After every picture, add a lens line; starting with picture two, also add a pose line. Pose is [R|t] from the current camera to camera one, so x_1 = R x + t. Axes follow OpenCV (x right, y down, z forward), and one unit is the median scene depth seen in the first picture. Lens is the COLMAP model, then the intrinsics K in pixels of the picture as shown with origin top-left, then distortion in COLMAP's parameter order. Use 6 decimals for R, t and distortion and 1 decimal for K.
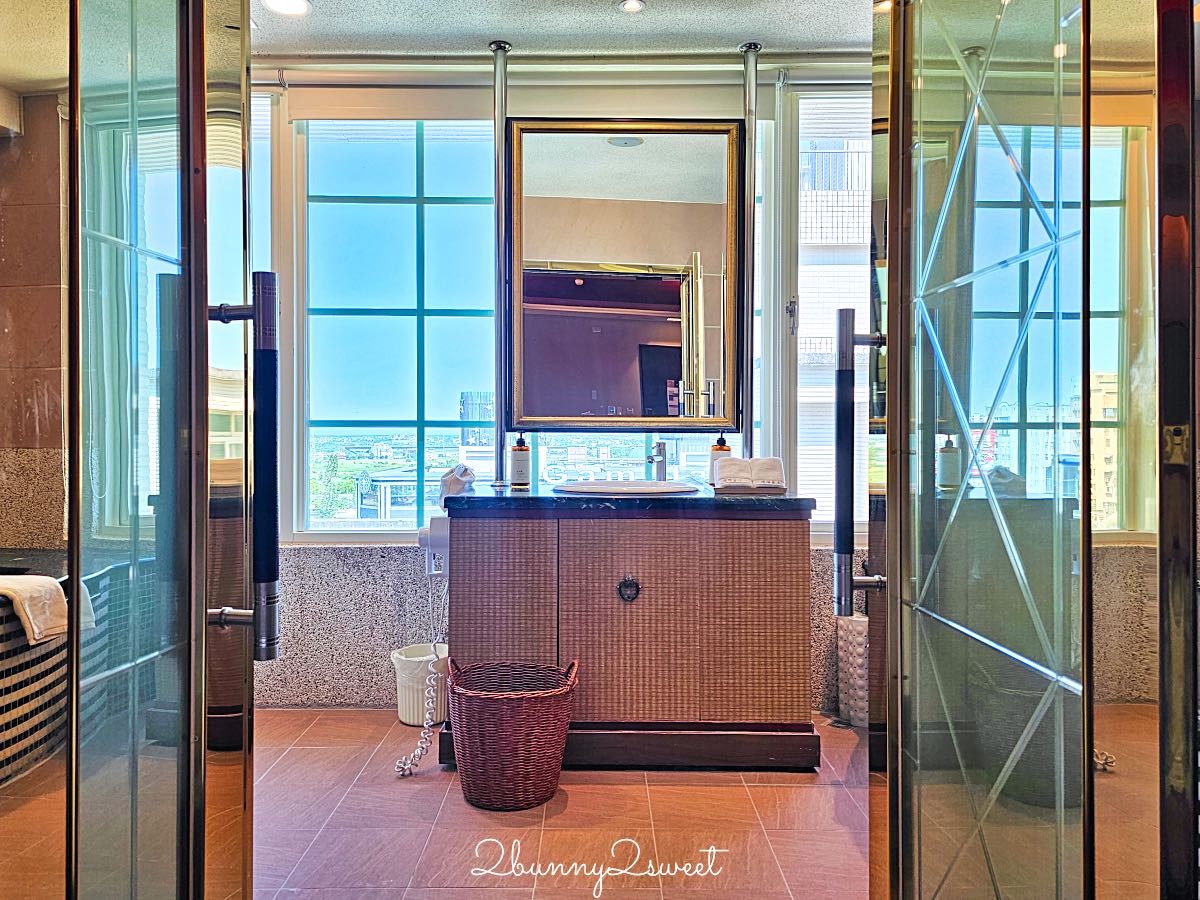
lens RADIAL K [[805.4, 0, 599.9], [0, 805.4, 444.7], [0, 0, 1]] dist [-0.000444, -0.000931]
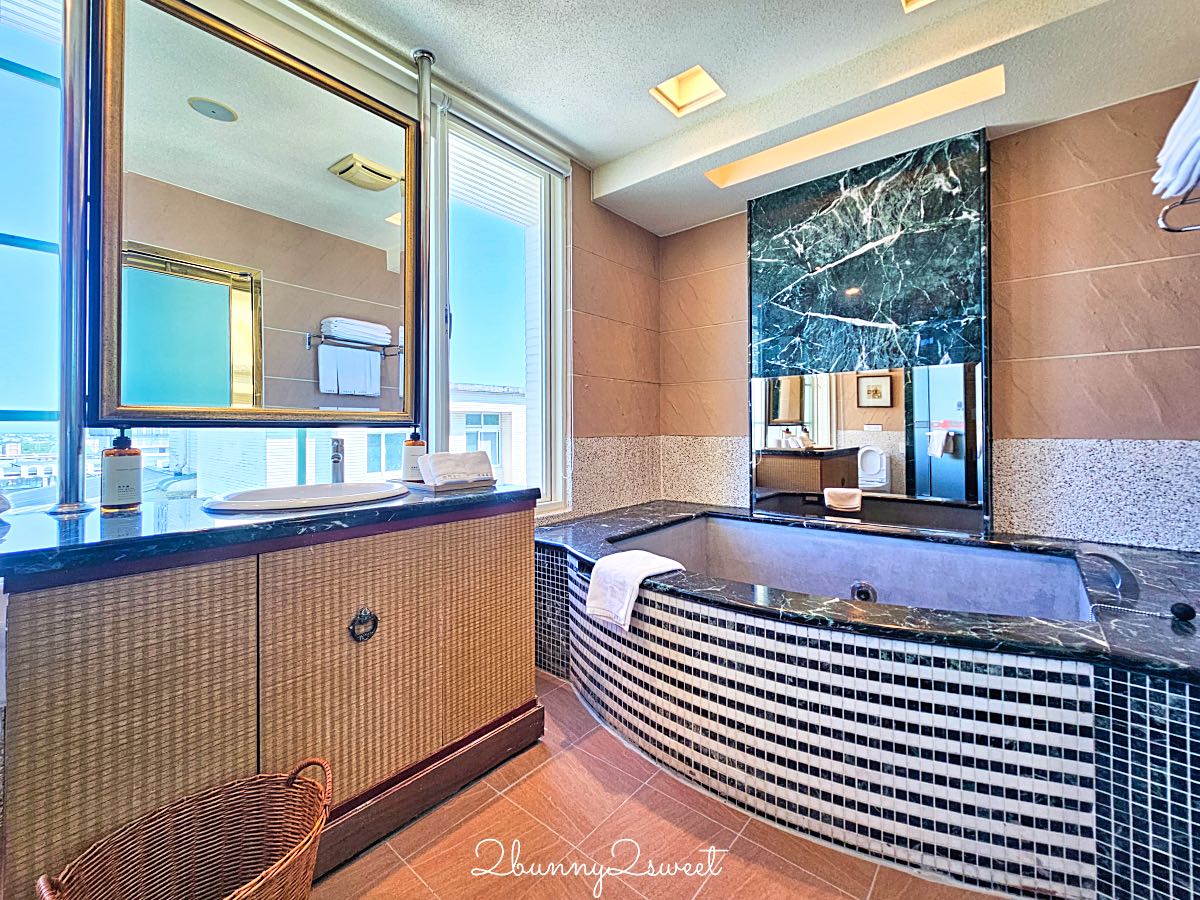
lens RADIAL K [[496.0, 0, 609.5], [0, 496.0, 427.2], [0, 0, 1]] dist [-0.010454, -0.000207]
pose [[0.640540, -0.003421, 0.767917, -0.179804], [0.015564, 0.999843, -0.008527, -0.007258], [-0.767767, 0.017414, 0.640492, 0.500121]]
